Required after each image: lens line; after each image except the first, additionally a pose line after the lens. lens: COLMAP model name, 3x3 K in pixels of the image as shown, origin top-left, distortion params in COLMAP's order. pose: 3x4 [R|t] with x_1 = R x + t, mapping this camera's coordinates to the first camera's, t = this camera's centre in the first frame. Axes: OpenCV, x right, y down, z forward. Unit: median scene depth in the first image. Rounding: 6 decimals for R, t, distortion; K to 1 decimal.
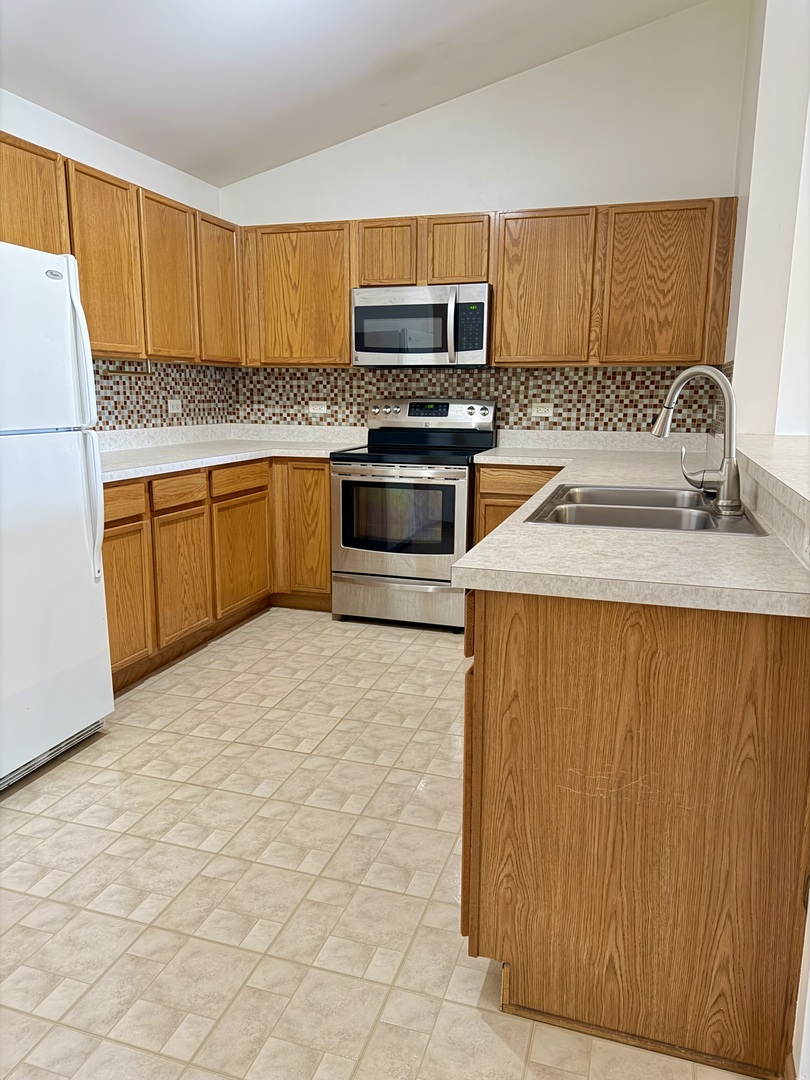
lens RADIAL K [[746.8, 0, 405.0], [0, 746.8, 540.0], [0, 0, 1]] dist [0.126124, -0.252961]
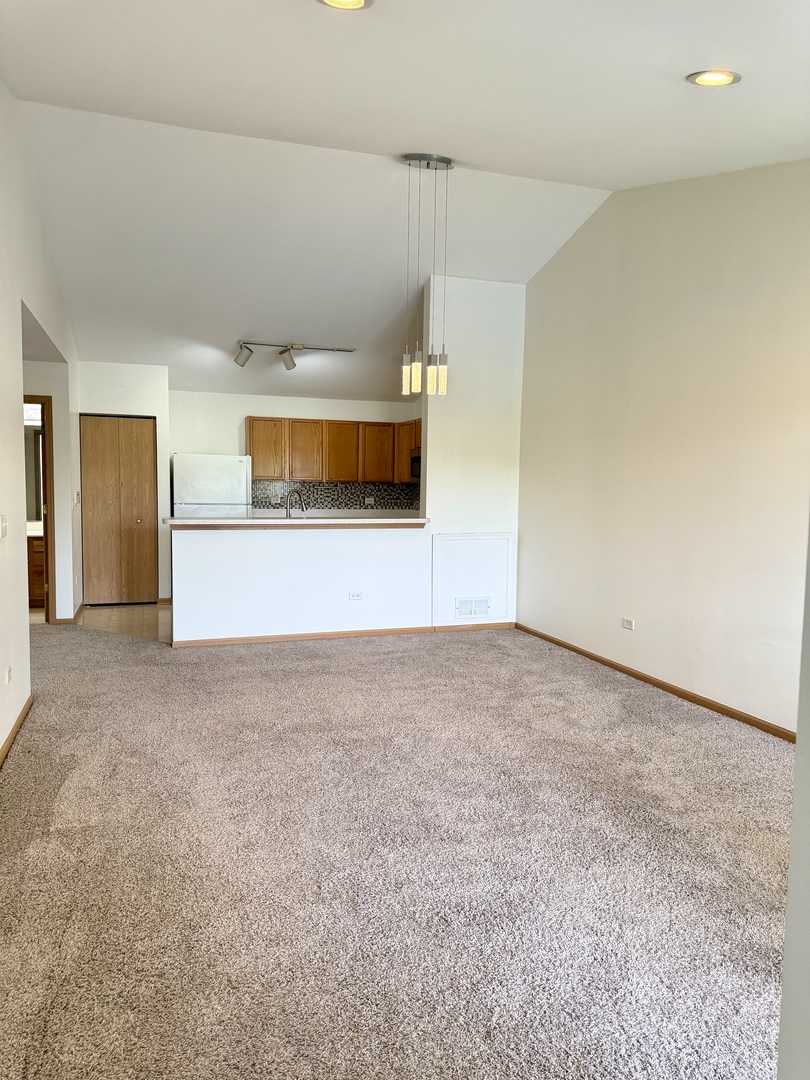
lens RADIAL K [[746.8, 0, 405.0], [0, 746.8, 540.0], [0, 0, 1]] dist [0.126124, -0.252961]
pose [[0.590344, 0.068355, -0.804252, 1.612290], [-0.167139, 0.985164, -0.038953, 0.011268], [0.789657, 0.157418, 0.593010, -0.246017]]
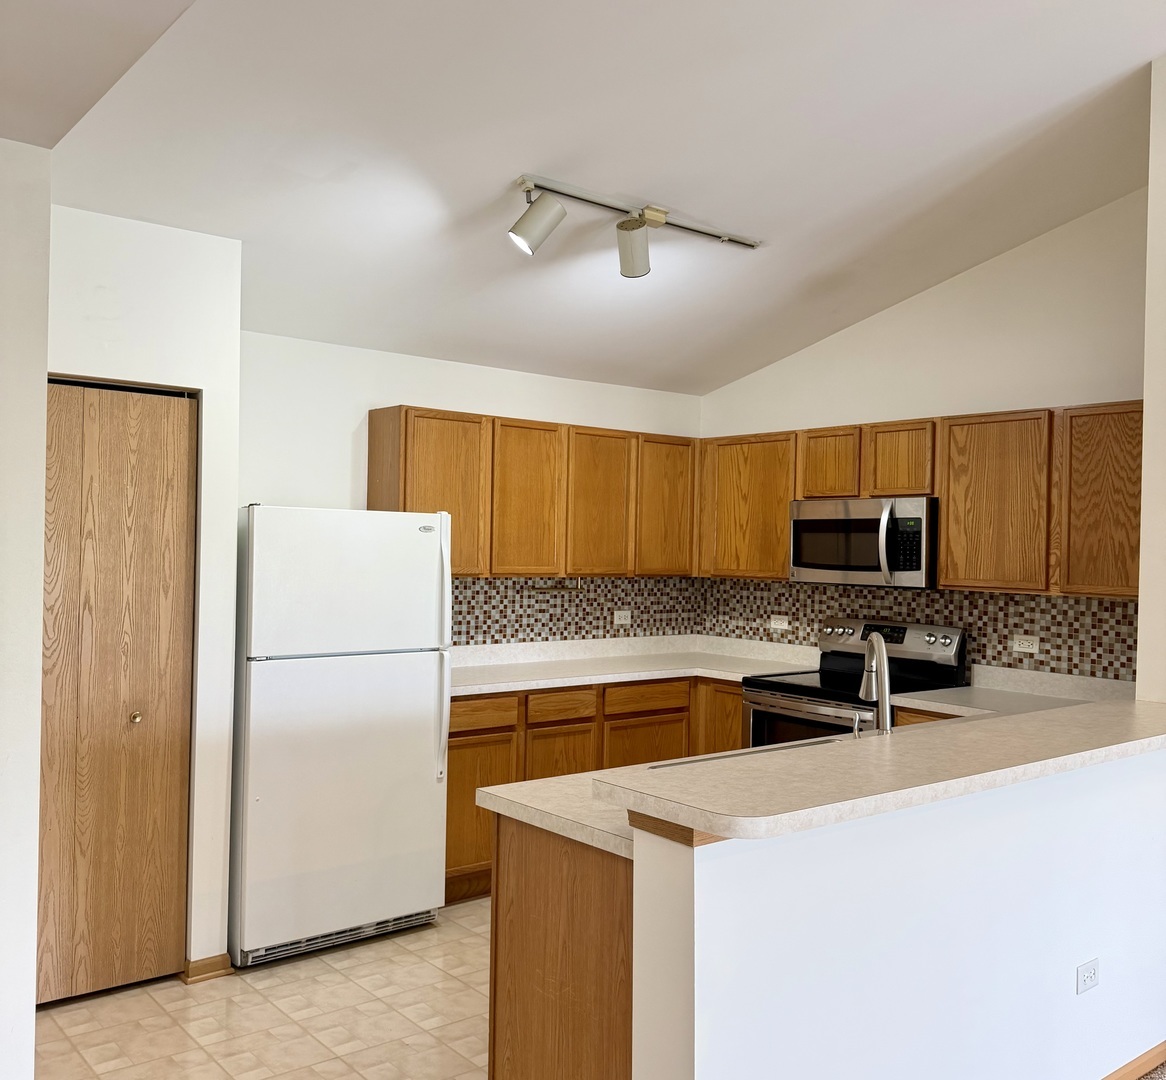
lens RADIAL K [[1081.5, 0, 583.0], [0, 1081.5, 540.0], [0, 0, 1]] dist [0.066319, -0.021118]
pose [[0.833732, 0.007370, -0.552120, 0.431625], [-0.120420, 0.978270, -0.168781, -0.032470], [0.538878, 0.207205, 0.816503, -0.196049]]
